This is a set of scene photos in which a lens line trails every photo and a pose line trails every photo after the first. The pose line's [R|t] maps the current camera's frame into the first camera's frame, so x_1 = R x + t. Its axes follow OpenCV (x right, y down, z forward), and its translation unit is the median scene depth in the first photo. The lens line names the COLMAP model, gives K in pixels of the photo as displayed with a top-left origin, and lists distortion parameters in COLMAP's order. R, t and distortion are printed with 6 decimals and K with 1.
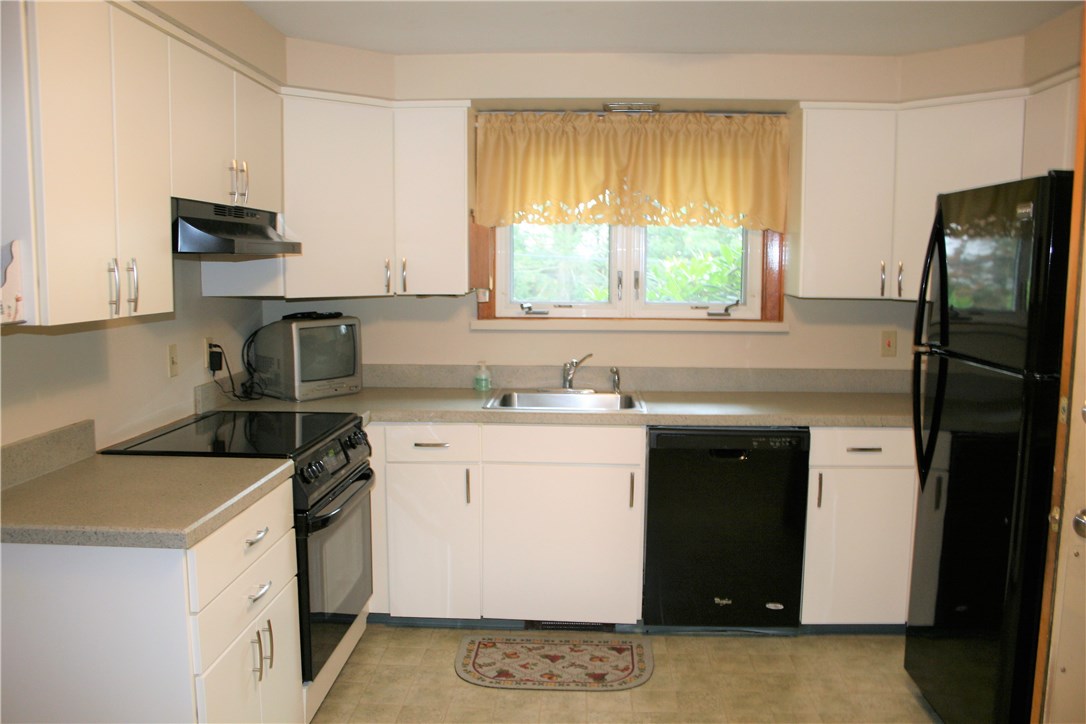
lens RADIAL K [[917.8, 0, 552.6], [0, 917.8, 368.6], [0, 0, 1]] dist [-0.142349, 0.119745]
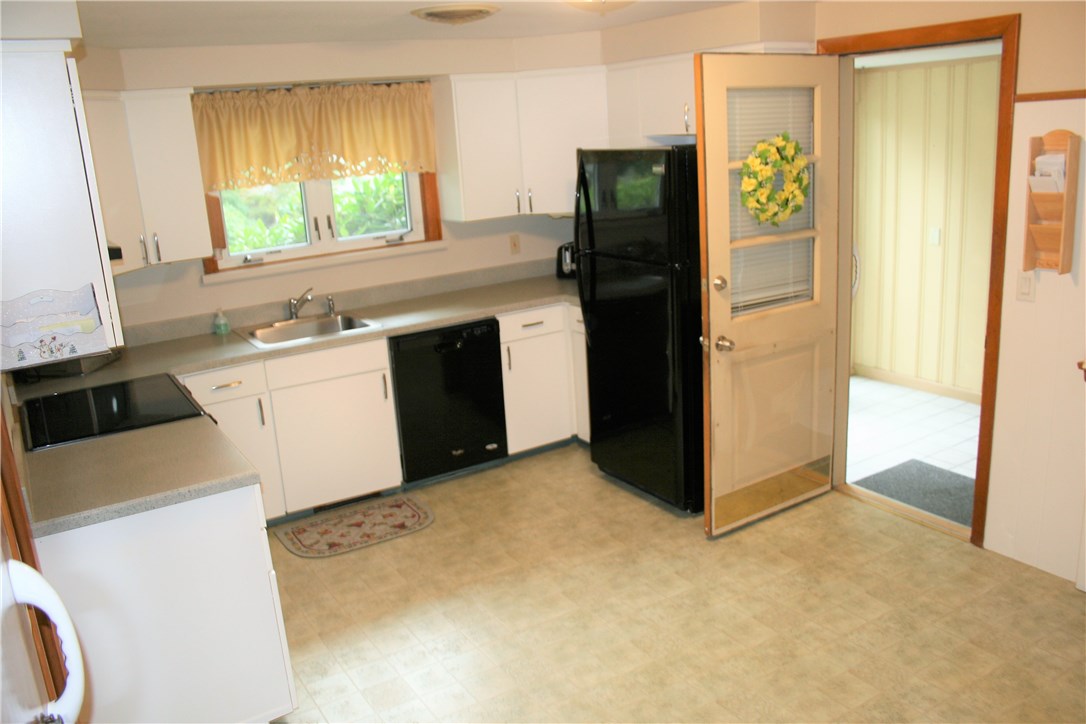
lens RADIAL K [[917.8, 0, 540.4], [0, 917.8, 366.0], [0, 0, 1]] dist [-0.142349, 0.119745]
pose [[0.828437, -0.202957, 0.522016, -0.397784], [0.136169, 0.977055, 0.163774, -0.079305], [-0.543278, -0.064594, 0.837065, -0.216537]]
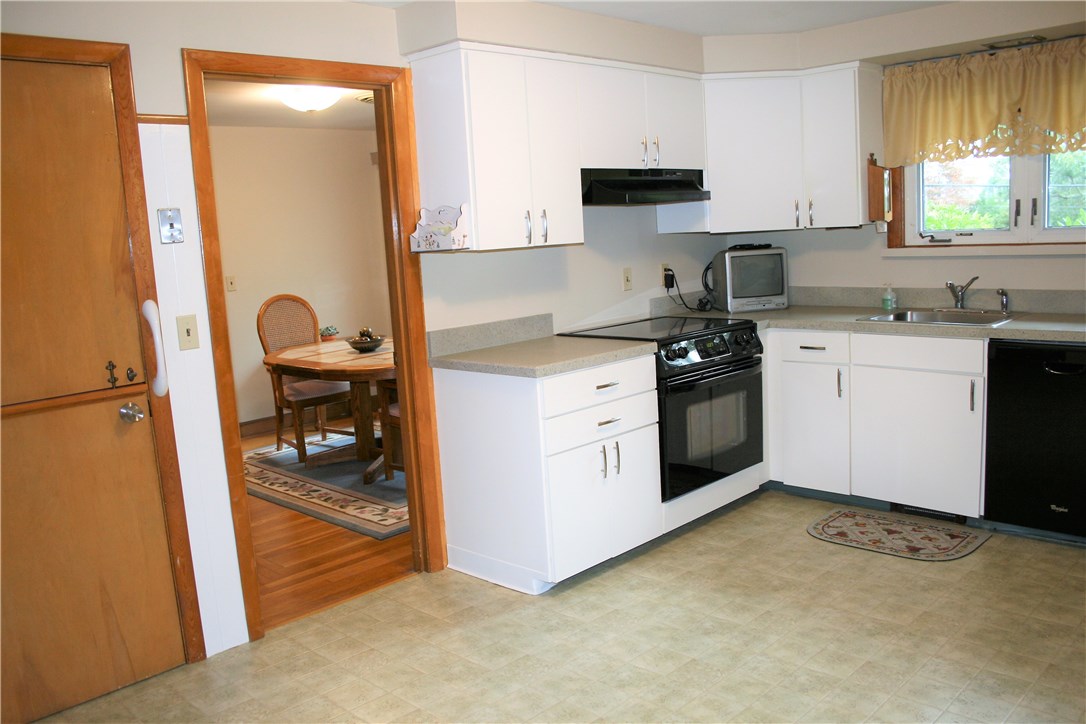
lens RADIAL K [[917.8, 0, 540.5], [0, 917.8, 372.1], [0, 0, 1]] dist [-0.142349, 0.119745]
pose [[0.742079, 0.059910, -0.667630, 0.409807], [-0.016623, 0.997336, 0.071020, 0.033532], [0.670107, -0.041605, 0.741098, -0.161362]]
